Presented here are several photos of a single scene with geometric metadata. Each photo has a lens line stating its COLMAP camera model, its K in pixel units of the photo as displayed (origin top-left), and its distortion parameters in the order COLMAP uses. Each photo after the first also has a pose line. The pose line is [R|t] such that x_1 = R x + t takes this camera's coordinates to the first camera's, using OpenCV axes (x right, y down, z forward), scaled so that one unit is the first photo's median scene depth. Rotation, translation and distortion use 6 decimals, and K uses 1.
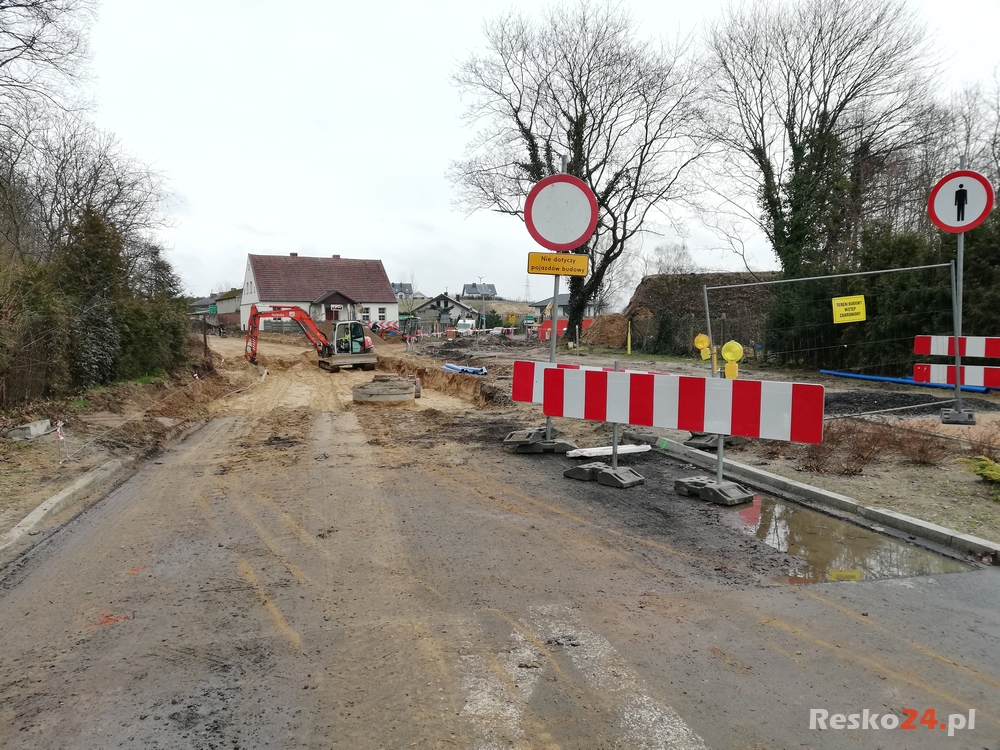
lens RADIAL K [[762.8, 0, 495.6], [0, 762.8, 381.6], [0, 0, 1]] dist [0.004599, -0.005175]
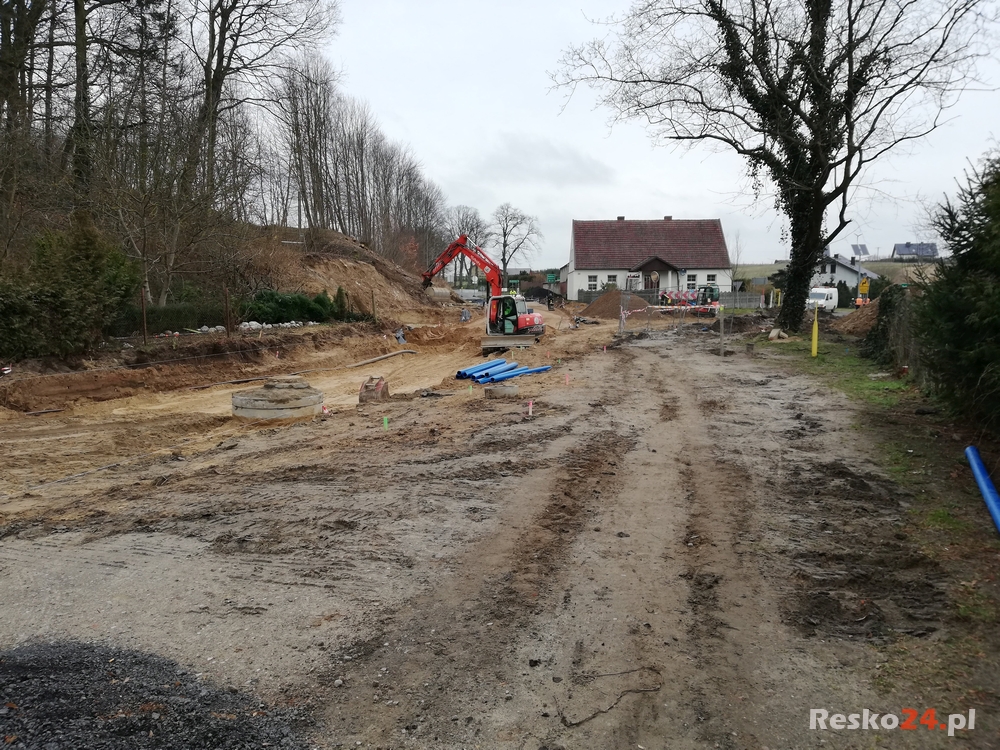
lens RADIAL K [[752.4, 0, 500.3], [0, 752.4, 379.8], [0, 0, 1]] dist [0.061291, -0.070146]
pose [[0.853473, 0.063040, -0.517311, 0.226264], [-0.040728, 0.997689, 0.054386, -0.031008], [0.519544, -0.025348, 0.854068, 0.294081]]
